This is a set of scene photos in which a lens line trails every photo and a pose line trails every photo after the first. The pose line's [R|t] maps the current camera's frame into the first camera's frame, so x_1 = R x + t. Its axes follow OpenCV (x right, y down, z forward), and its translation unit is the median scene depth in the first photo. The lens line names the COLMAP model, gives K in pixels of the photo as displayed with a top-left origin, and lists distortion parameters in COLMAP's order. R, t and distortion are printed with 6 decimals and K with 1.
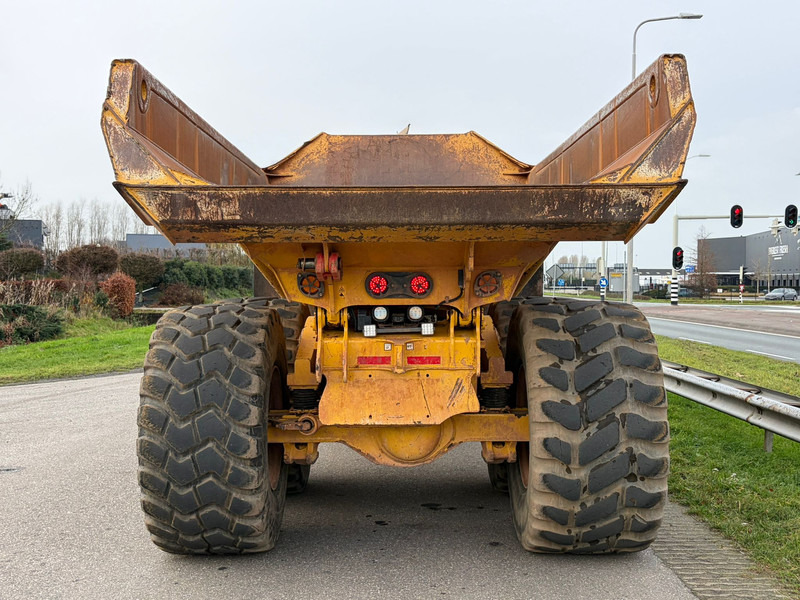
lens RADIAL K [[964.5, 0, 399.4], [0, 964.5, 294.5], [0, 0, 1]] dist [0.057624, 0.000000]
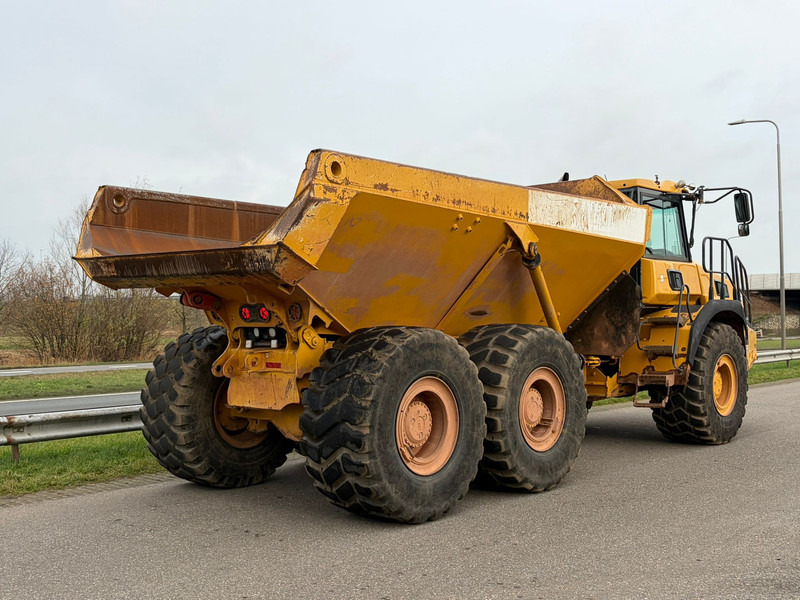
lens RADIAL K [[964.5, 0, 396.3], [0, 964.5, 302.8], [0, 0, 1]] dist [0.057624, 0.000000]
pose [[0.754420, -0.004498, -0.656376, 1.123141], [-0.008867, 0.999815, -0.017043, -0.002859], [0.656332, 0.018678, 0.754241, 0.021604]]
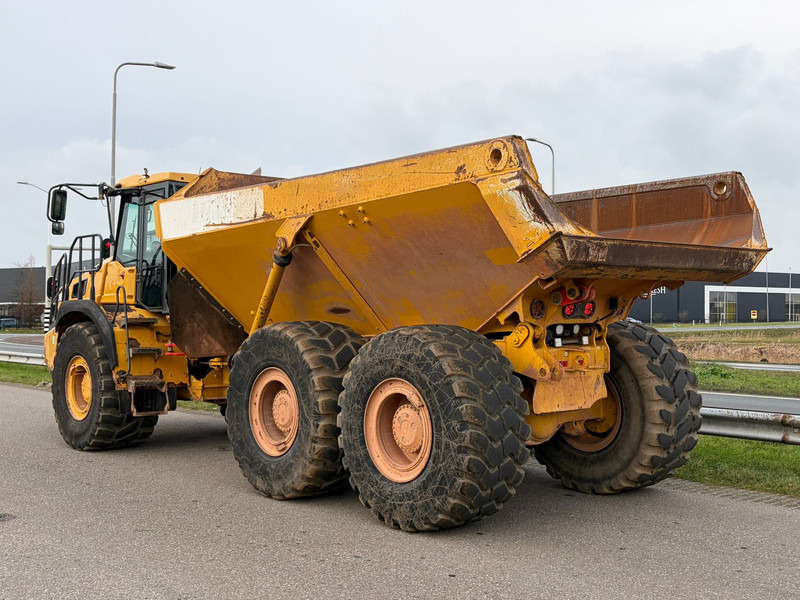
lens RADIAL K [[964.5, 0, 399.7], [0, 964.5, 295.4], [0, 0, 1]] dist [0.057624, 0.000000]
pose [[0.744539, 0.011685, 0.667477, -1.115877], [0.008693, 0.999592, -0.027195, 0.005974], [-0.667523, 0.026051, 0.744134, 0.127687]]
